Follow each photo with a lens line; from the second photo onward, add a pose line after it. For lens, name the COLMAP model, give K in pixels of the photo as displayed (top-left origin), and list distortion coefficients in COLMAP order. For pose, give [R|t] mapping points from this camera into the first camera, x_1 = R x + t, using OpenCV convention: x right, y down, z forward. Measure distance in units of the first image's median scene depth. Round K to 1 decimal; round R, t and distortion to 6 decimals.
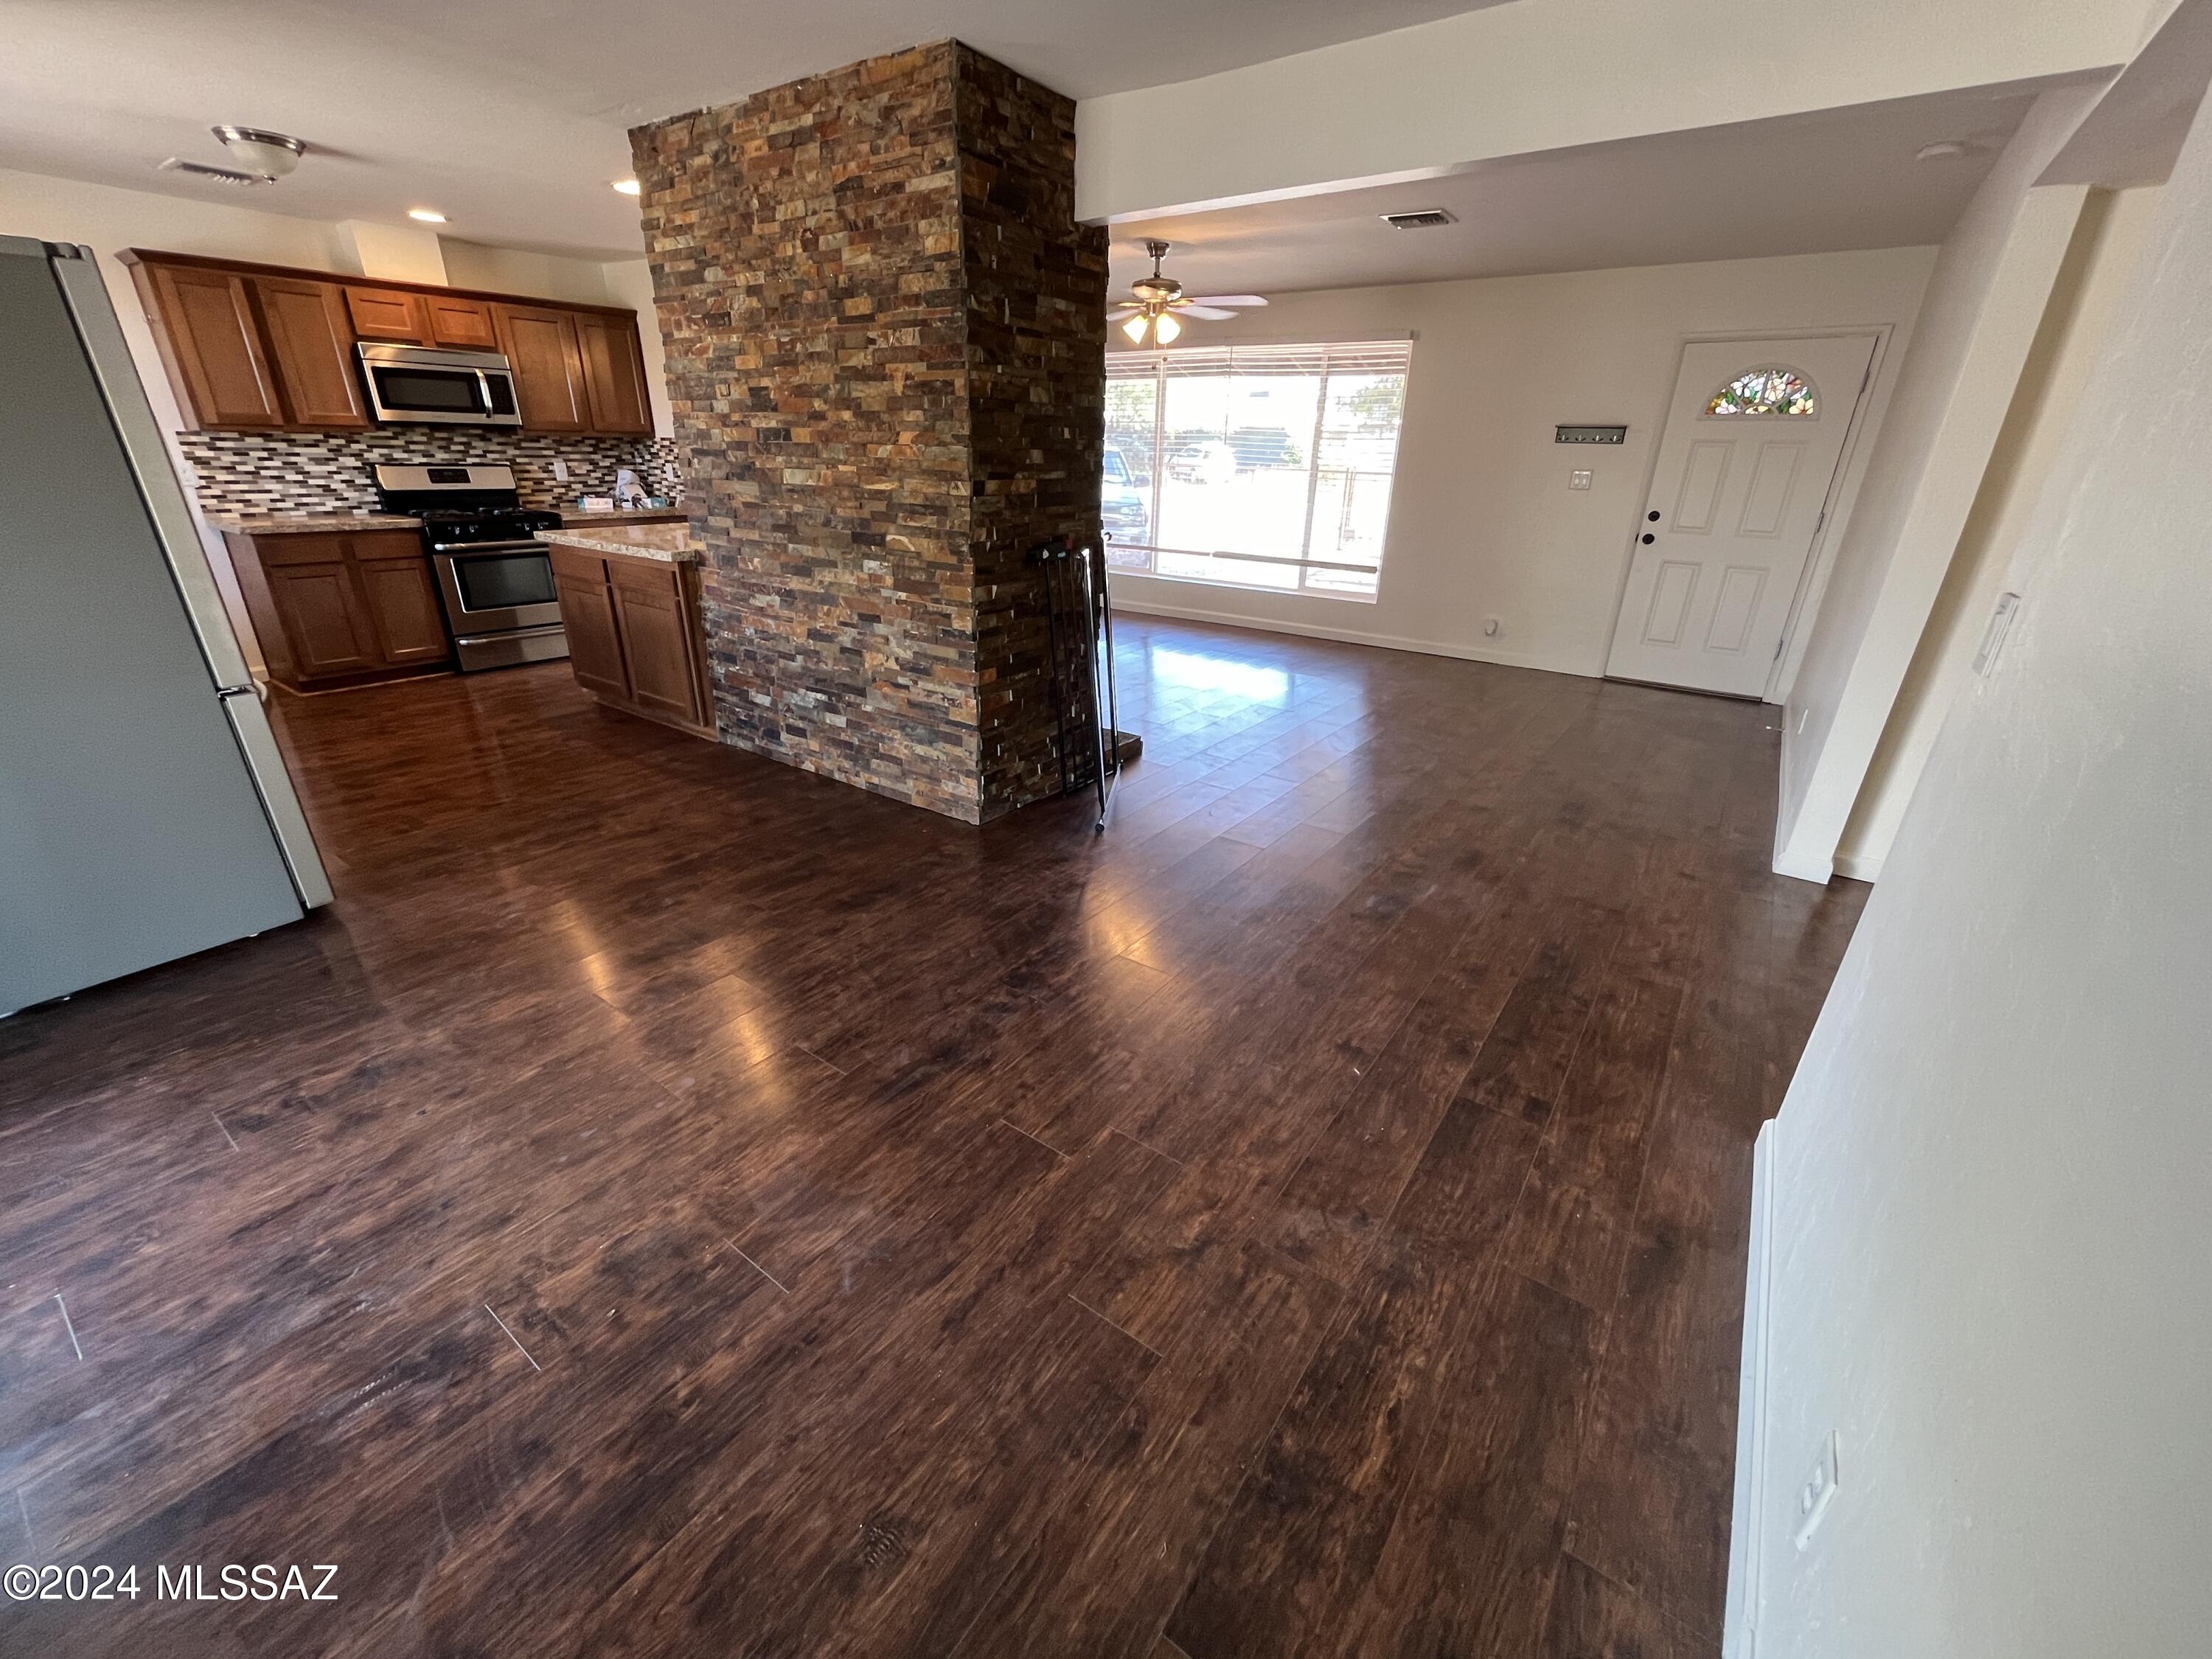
lens RADIAL K [[896.9, 0, 1096.6], [0, 896.9, 829.1], [0, 0, 1]] dist [-0.001140, 0.000455]
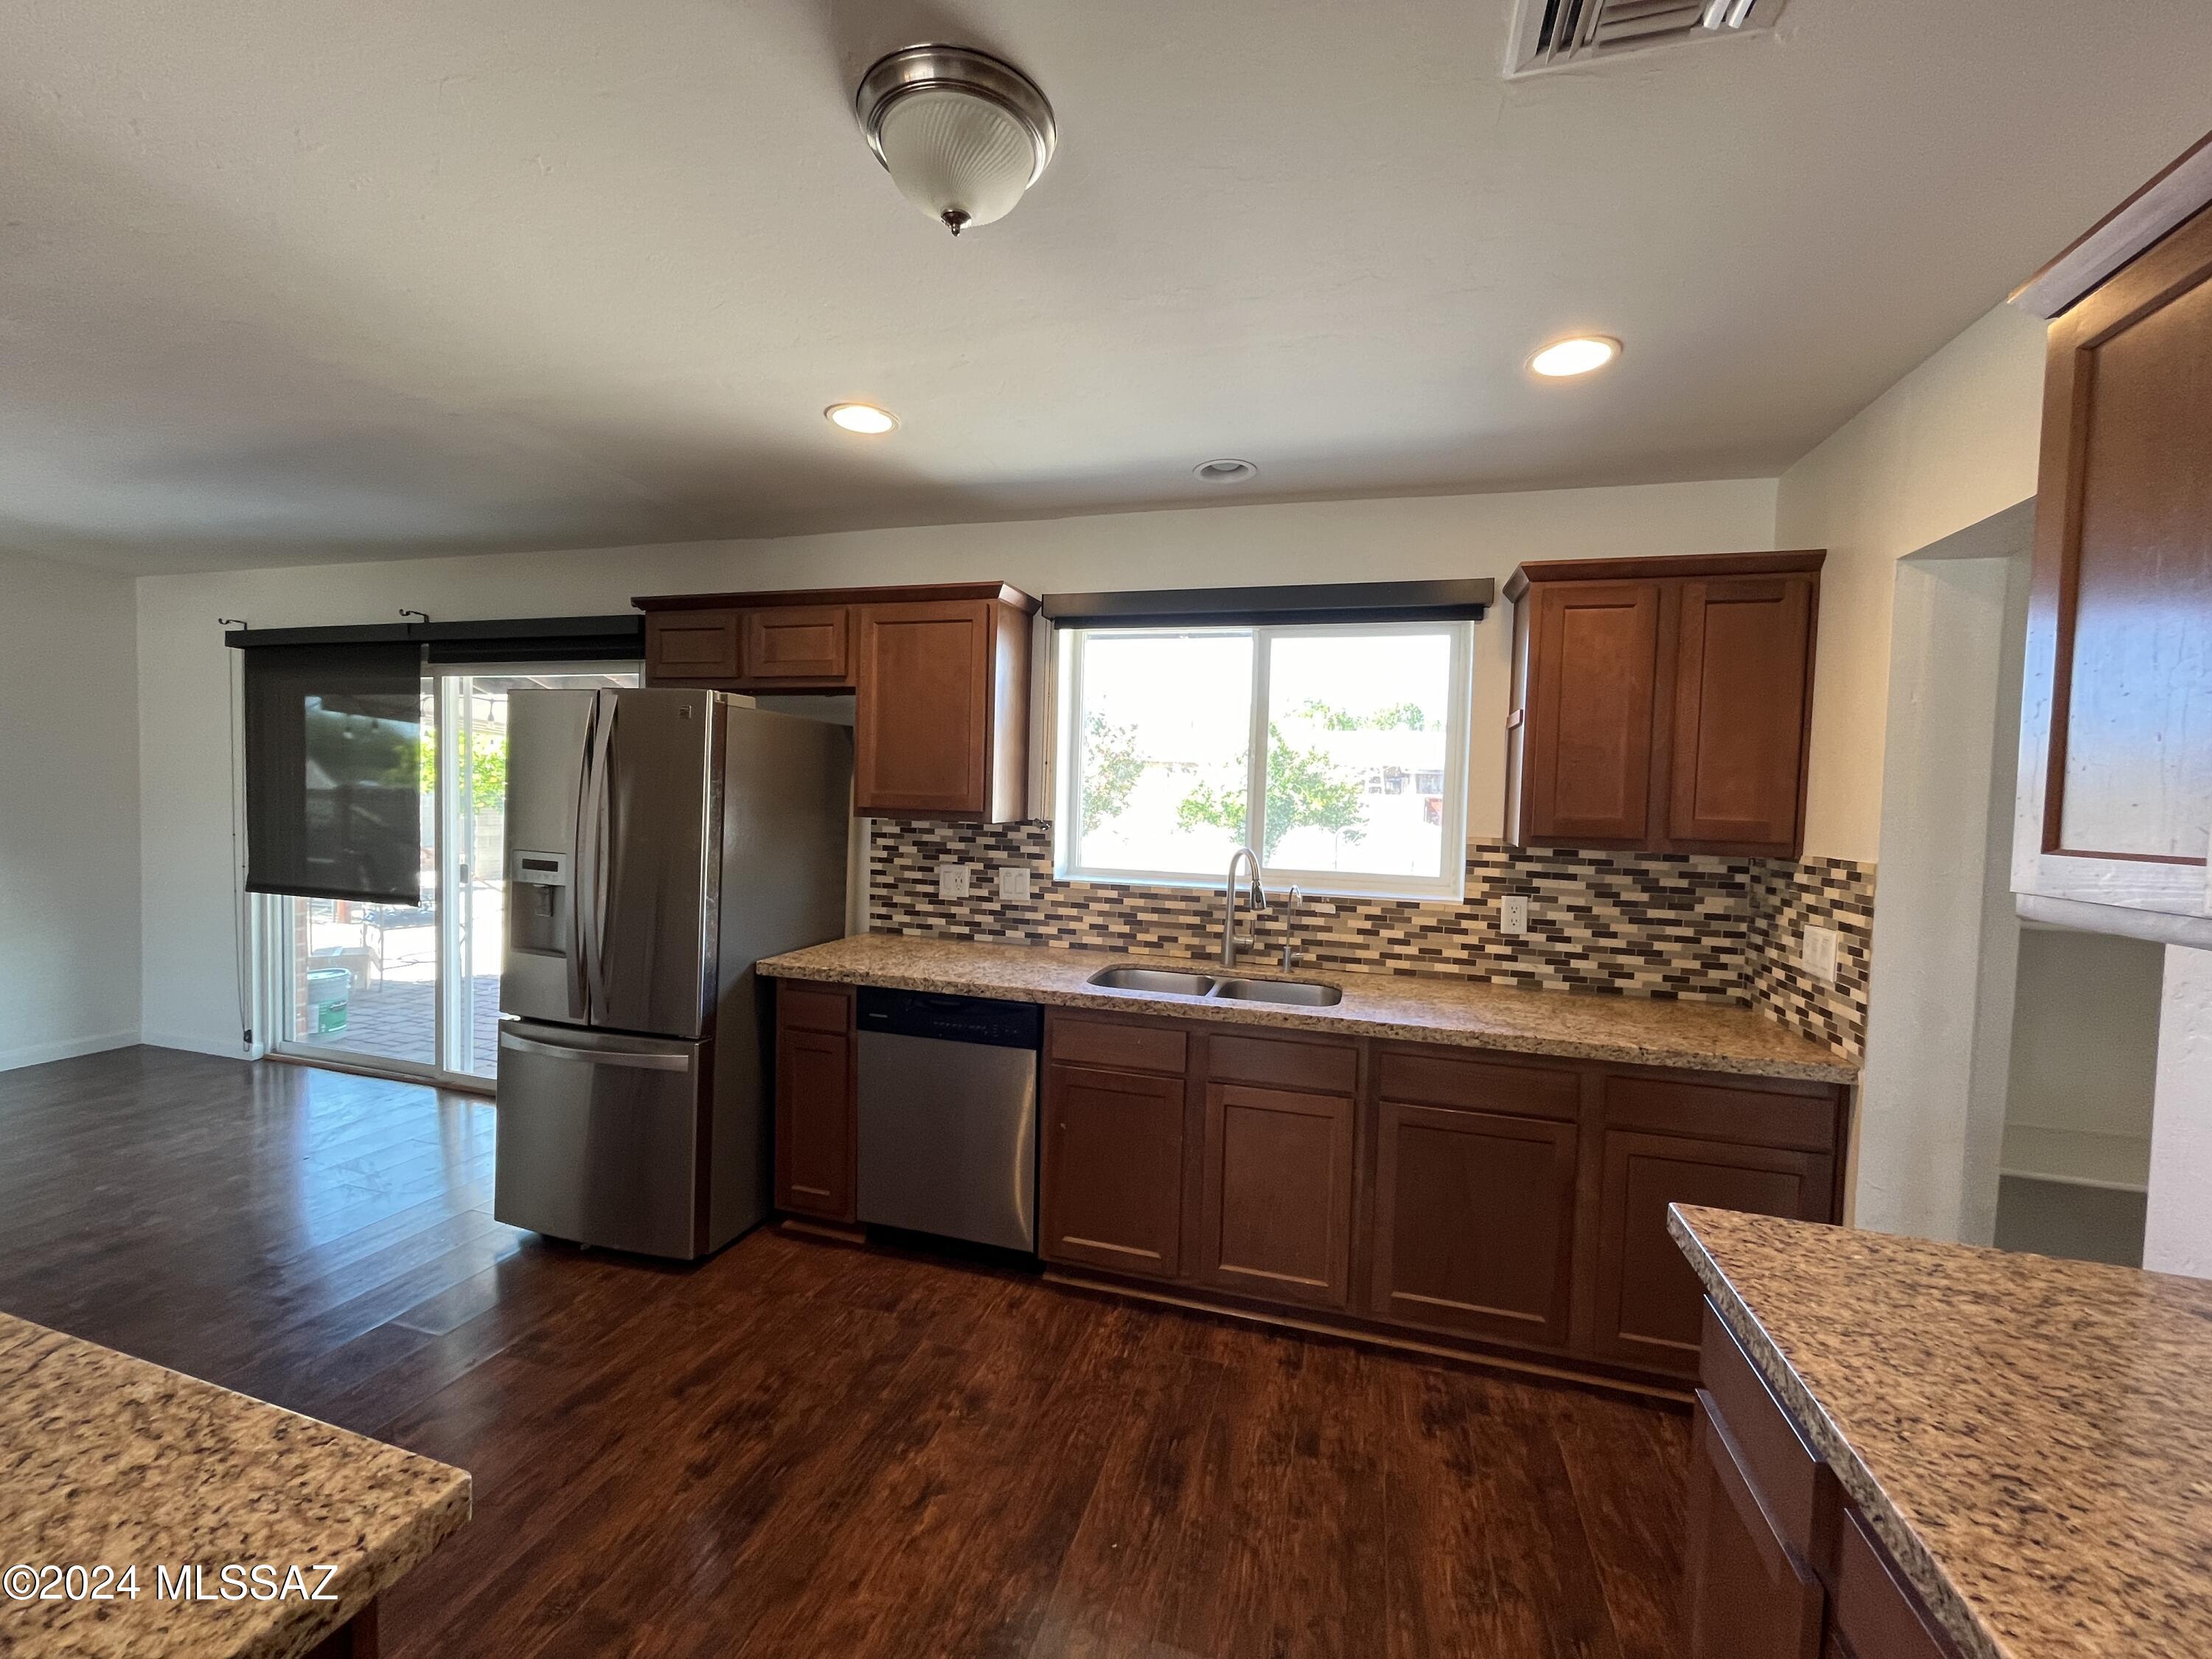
lens RADIAL K [[896.9, 0, 1104.6], [0, 896.9, 827.6], [0, 0, 1]] dist [-0.001140, 0.000455]
pose [[-0.938862, -0.037932, -0.342198, -0.613030], [-0.180960, 0.899921, 0.396732, -0.468461], [0.292902, 0.434401, -0.851766, 1.014796]]
